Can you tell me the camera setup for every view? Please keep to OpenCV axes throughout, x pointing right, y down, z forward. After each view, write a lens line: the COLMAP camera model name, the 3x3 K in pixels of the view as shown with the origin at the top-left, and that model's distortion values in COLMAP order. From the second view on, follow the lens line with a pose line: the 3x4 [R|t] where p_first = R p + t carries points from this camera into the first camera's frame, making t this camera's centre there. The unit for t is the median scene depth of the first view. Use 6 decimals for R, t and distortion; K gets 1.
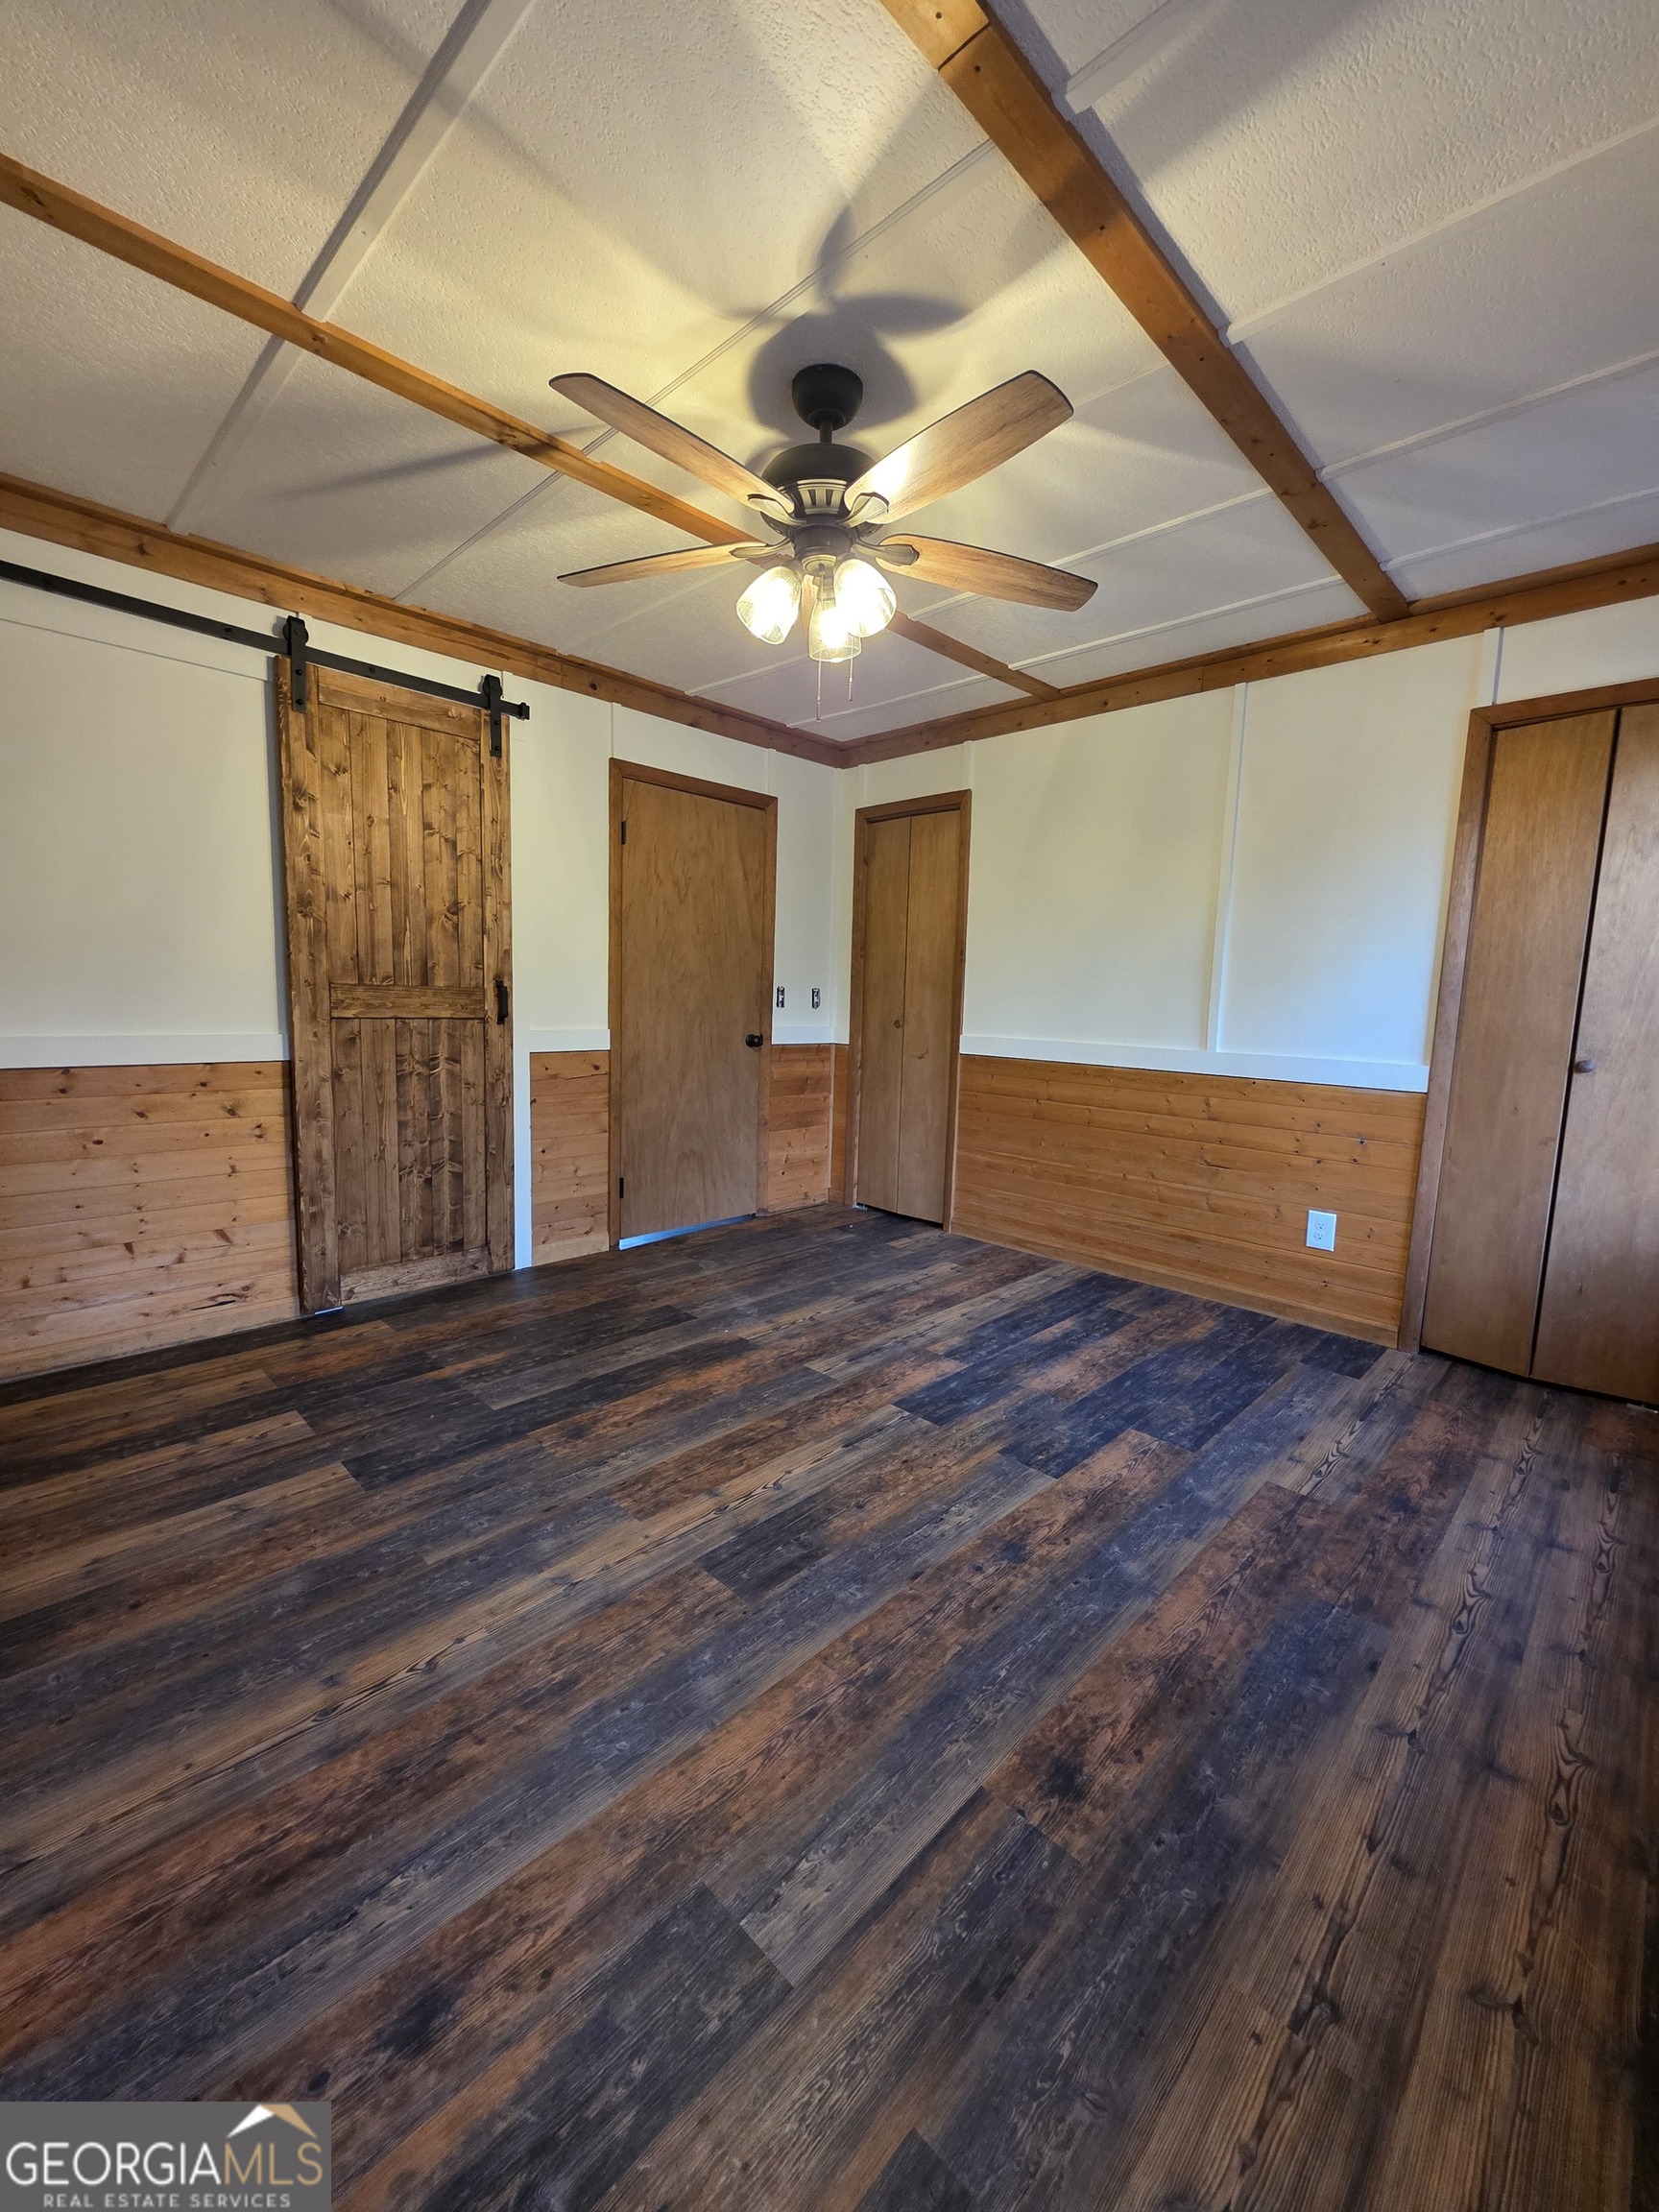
lens RADIAL K [[885.1, 0, 841.1], [0, 885.1, 1106.1], [0, 0, 1]] dist [0.002439, 0.000355]
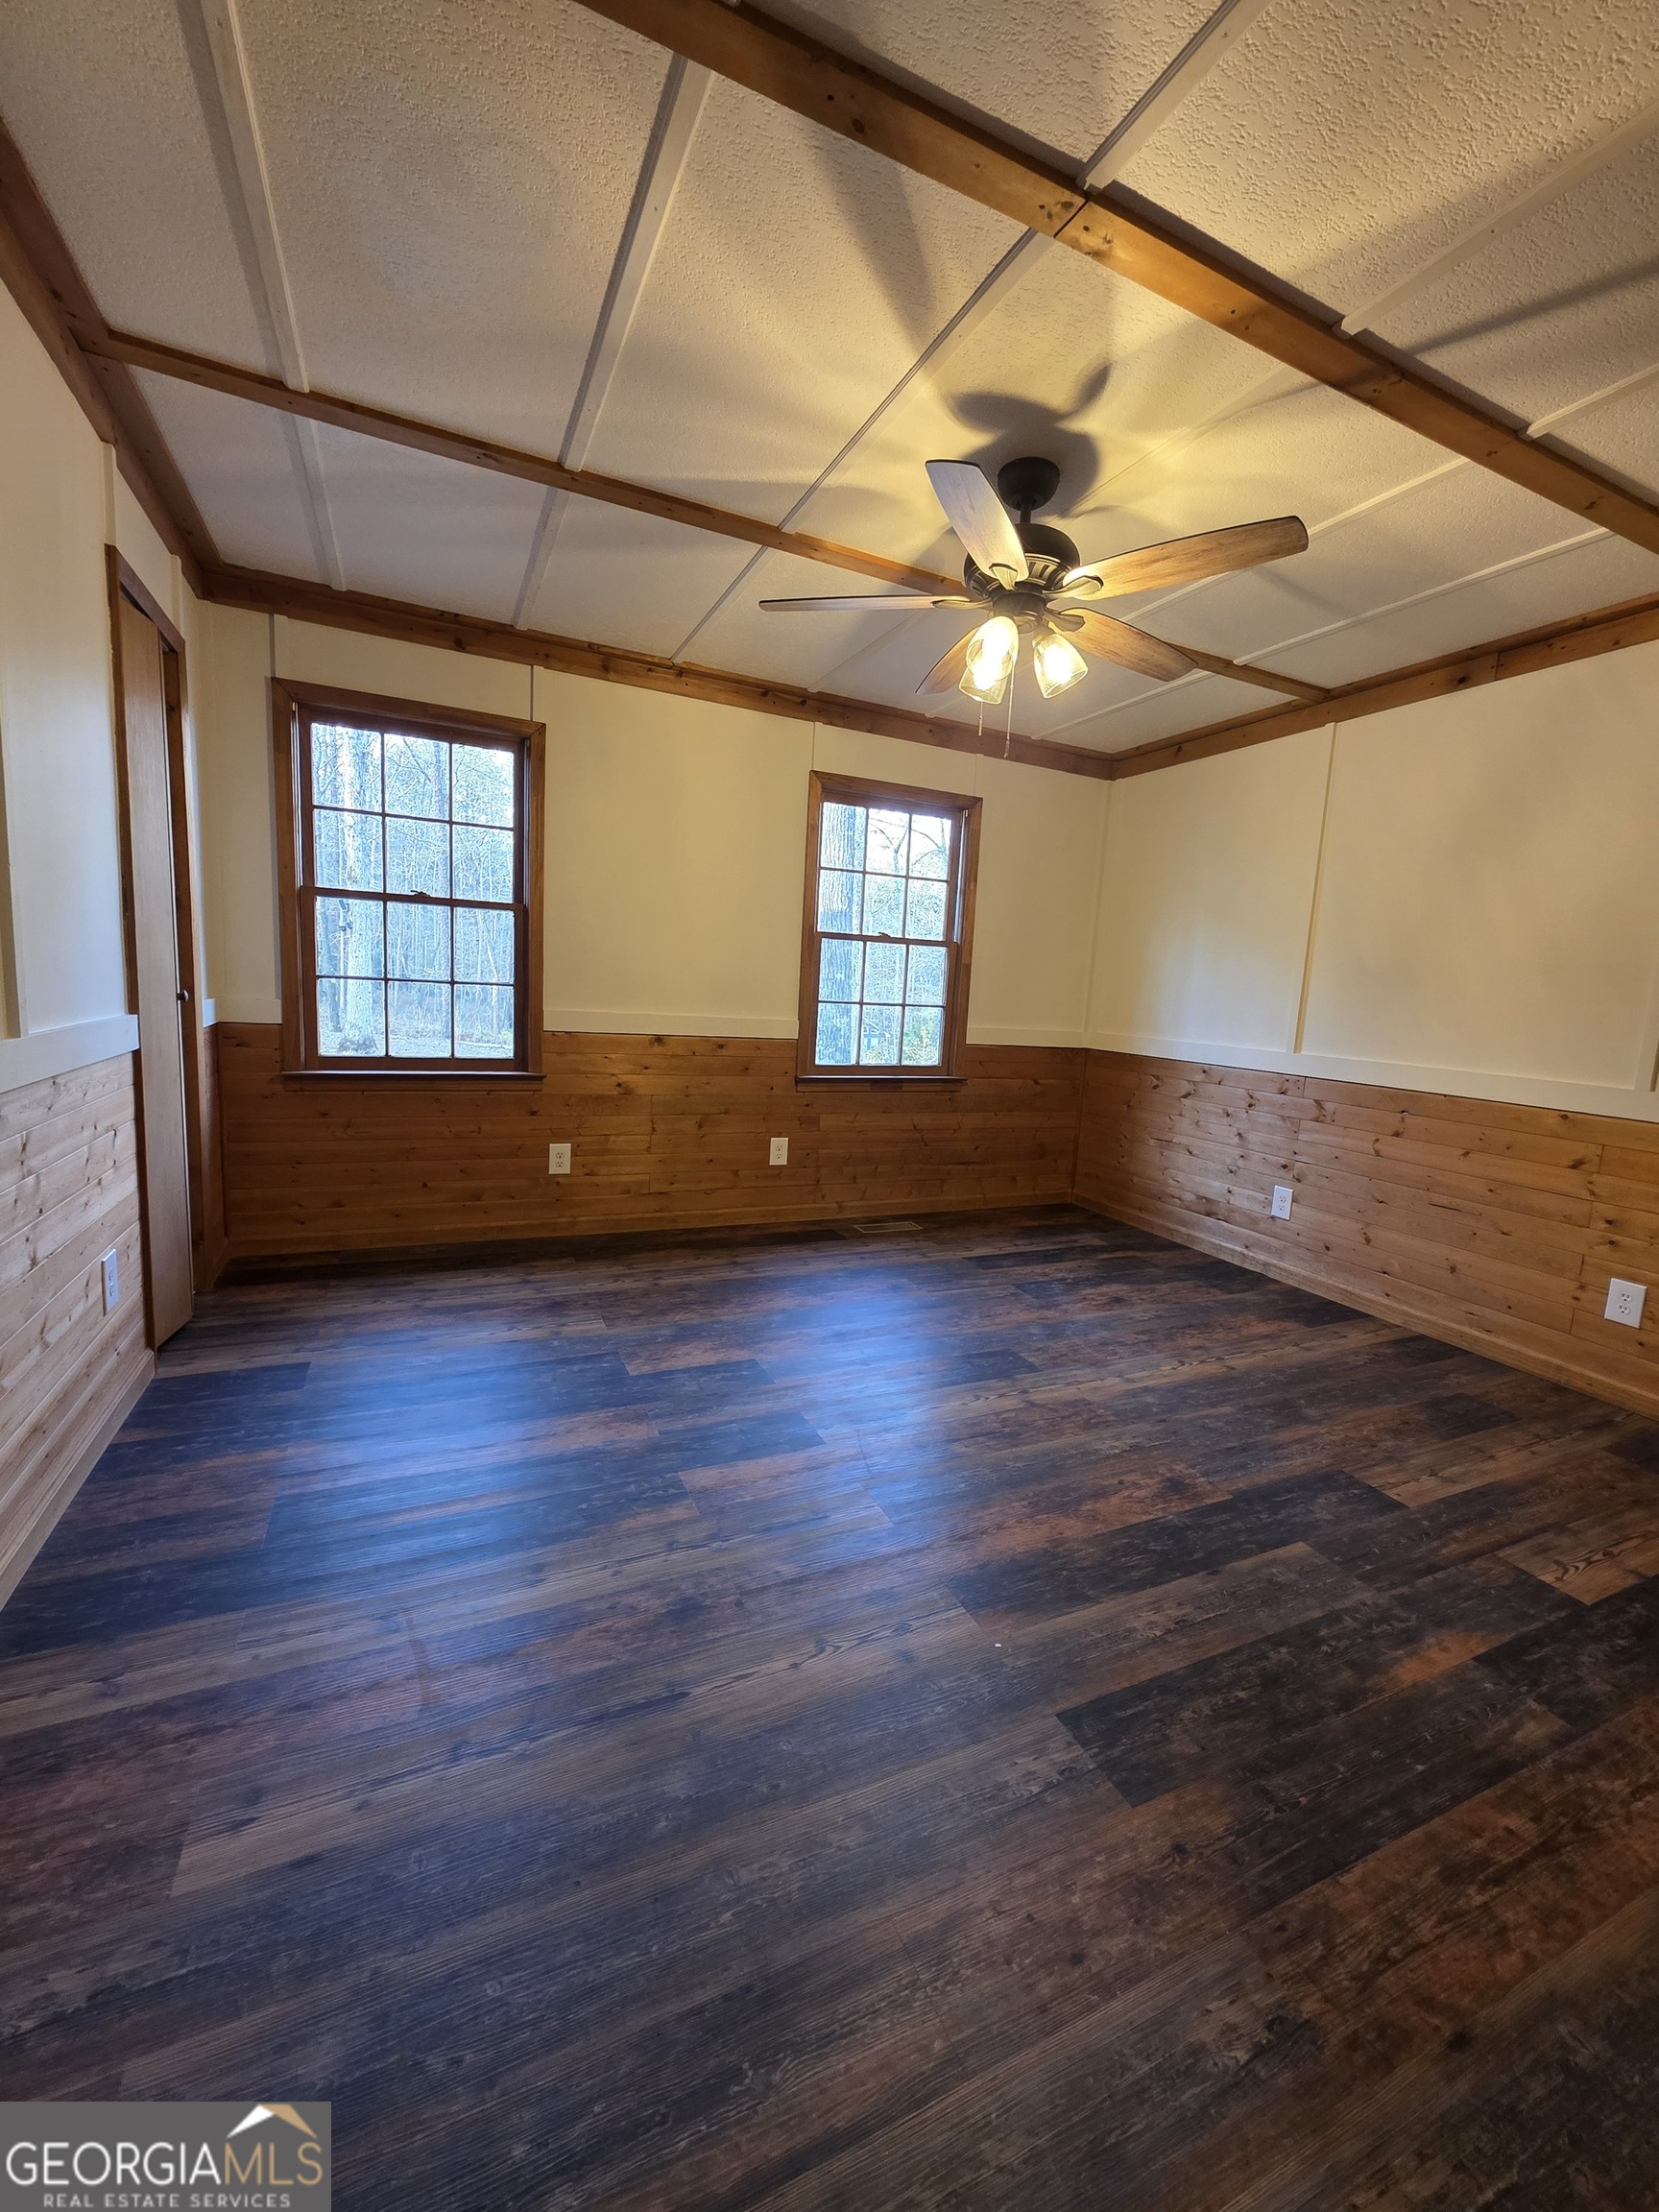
lens RADIAL K [[885.1, 0, 844.3], [0, 885.1, 1103.8], [0, 0, 1]] dist [0.002439, 0.000355]
pose [[-0.931846, -0.130084, 0.338735, -0.272564], [-0.038801, 0.963899, 0.263426, -0.284478], [-0.360774, 0.232329, -0.903253, 2.157214]]
